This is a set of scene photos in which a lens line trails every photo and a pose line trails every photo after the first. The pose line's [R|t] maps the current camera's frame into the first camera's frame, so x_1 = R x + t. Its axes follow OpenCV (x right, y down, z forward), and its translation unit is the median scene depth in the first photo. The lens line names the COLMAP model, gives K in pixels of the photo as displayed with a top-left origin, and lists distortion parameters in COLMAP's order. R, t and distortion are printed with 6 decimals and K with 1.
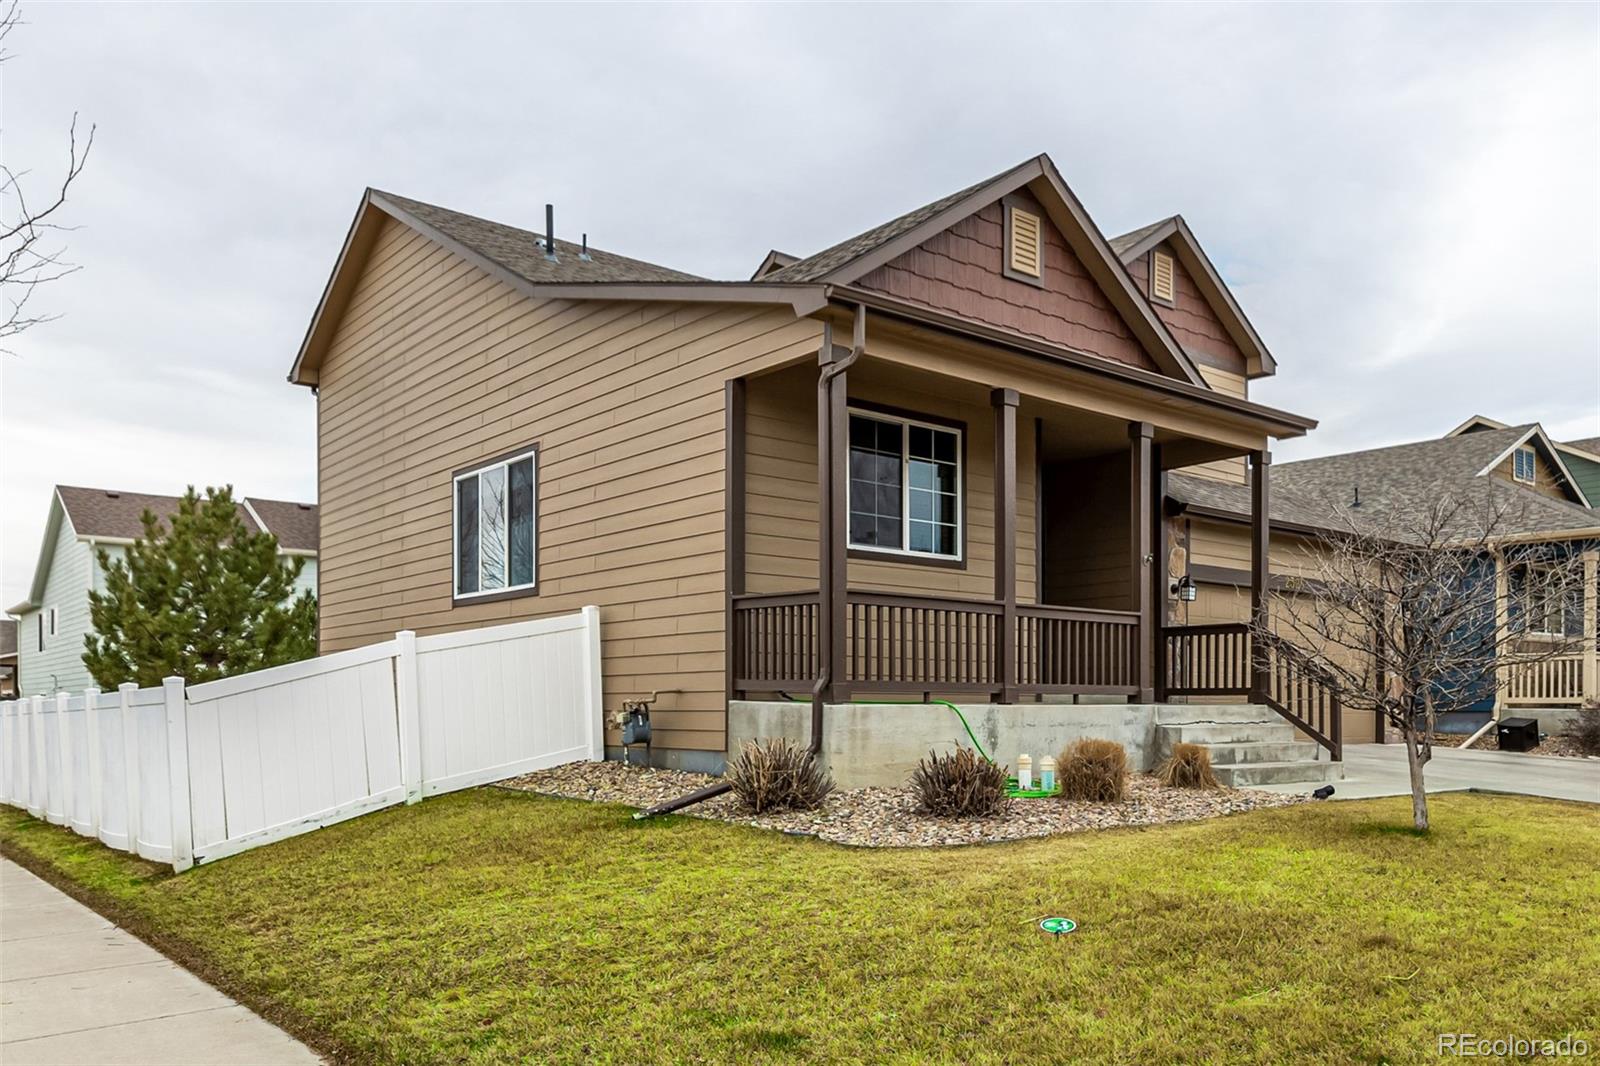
lens RADIAL K [[674.5, 0, 801.6], [0, 674.5, 506.8], [0, 0, 1]] dist [0.000364, 0.000316]
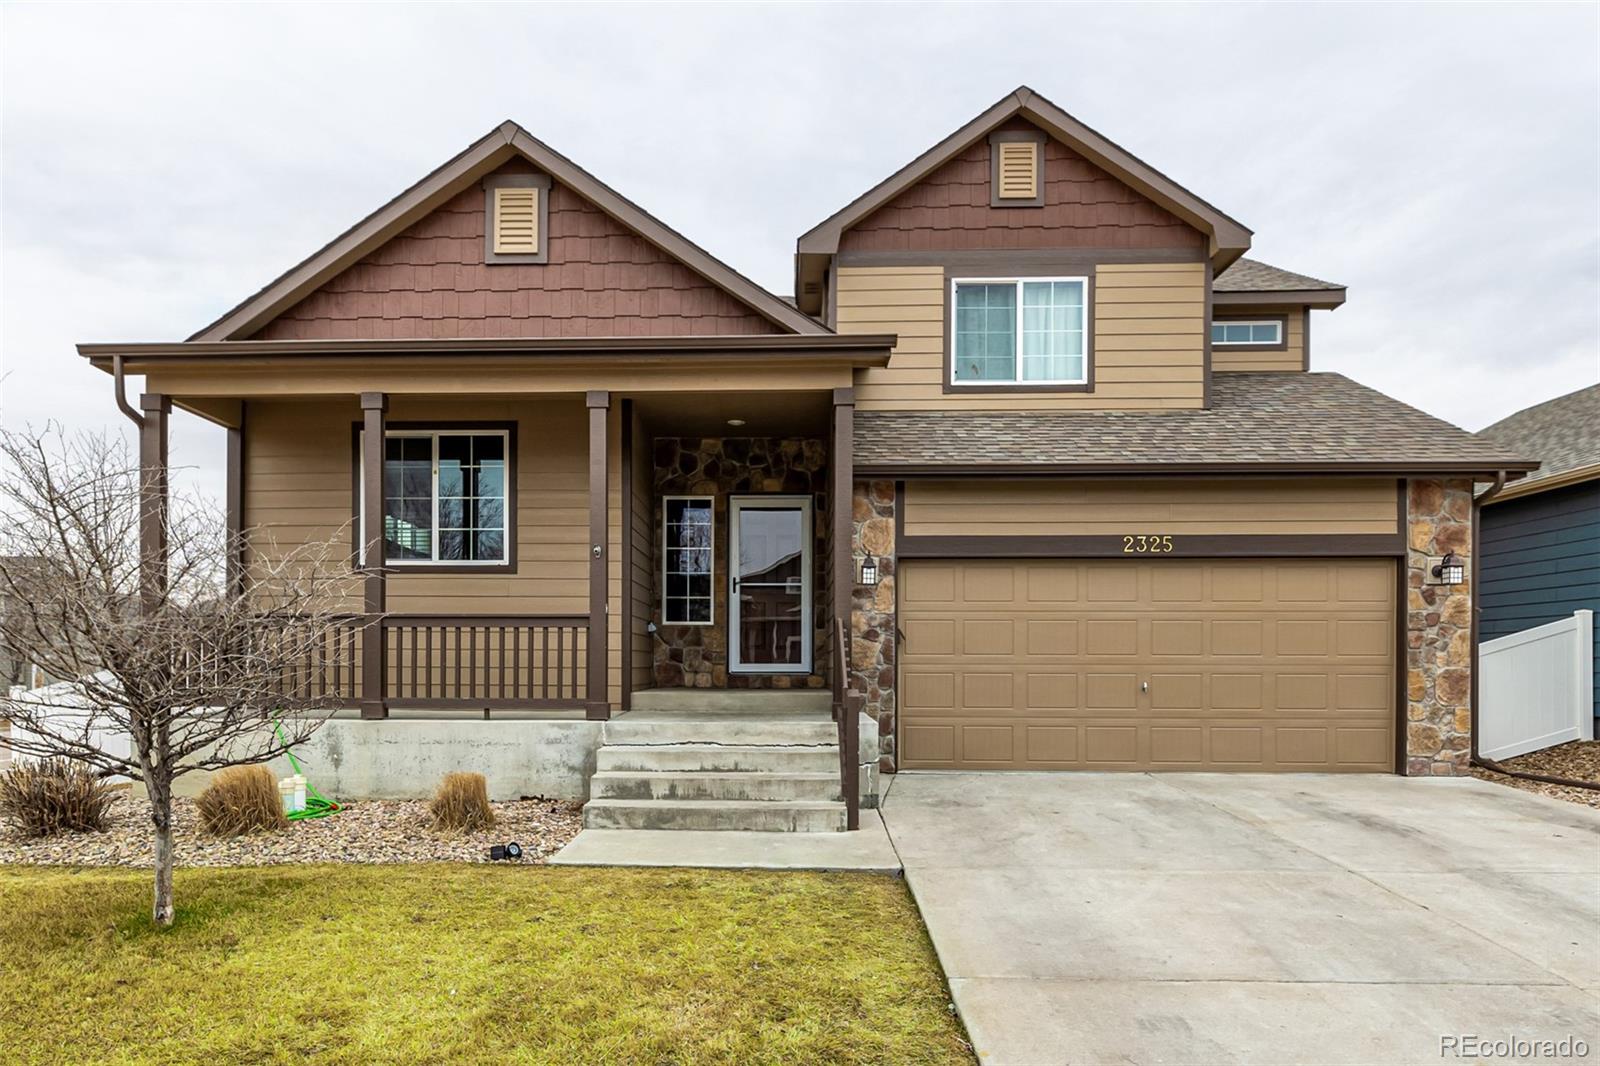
lens RADIAL K [[643.5, 0, 779.6], [0, 643.5, 483.3], [0, 0, 1]] dist [0.000623, 0.000082]
pose [[0.893868, -0.142913, -0.424943, 1.088823], [0.121224, 0.989571, -0.077809, 0.092360], [0.431631, 0.018038, 0.901870, 0.371802]]
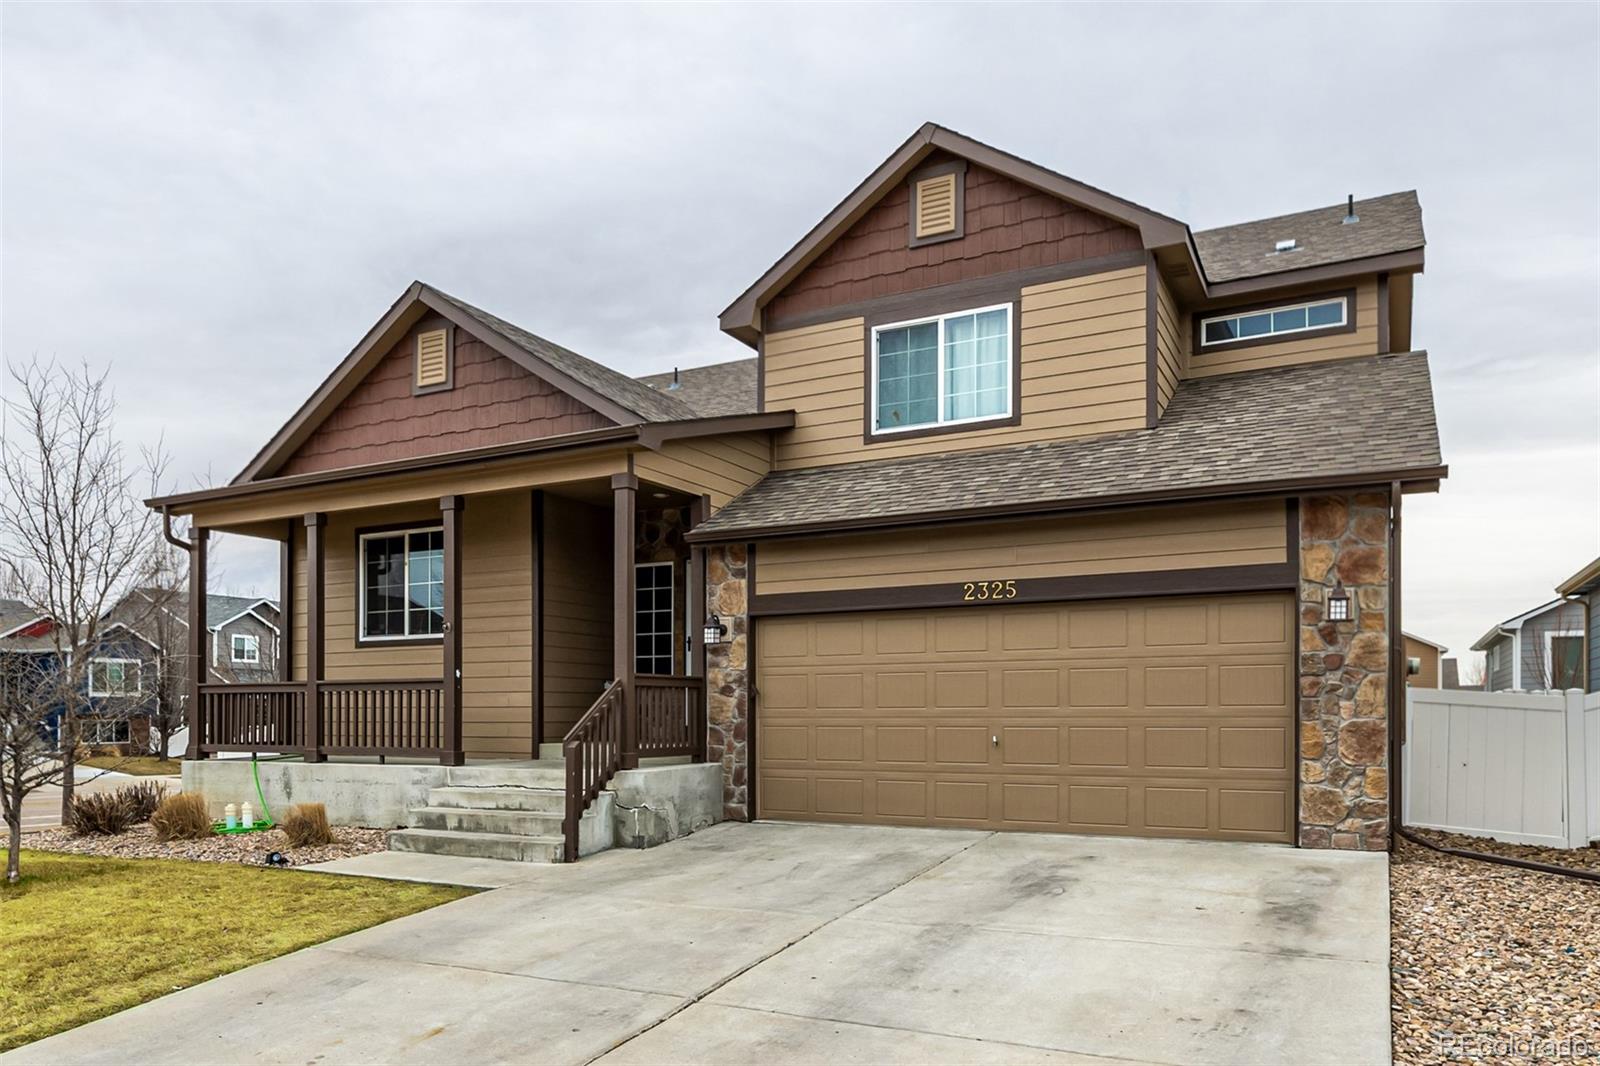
lens RADIAL K [[674.5, 0, 801.6], [0, 674.5, 506.8], [0, 0, 1]] dist [0.000364, 0.000316]
pose [[0.726794, -0.227931, -0.647933, 1.658003], [0.176384, 0.973634, -0.144655, 0.153716], [0.663822, -0.009151, 0.747835, 0.593724]]
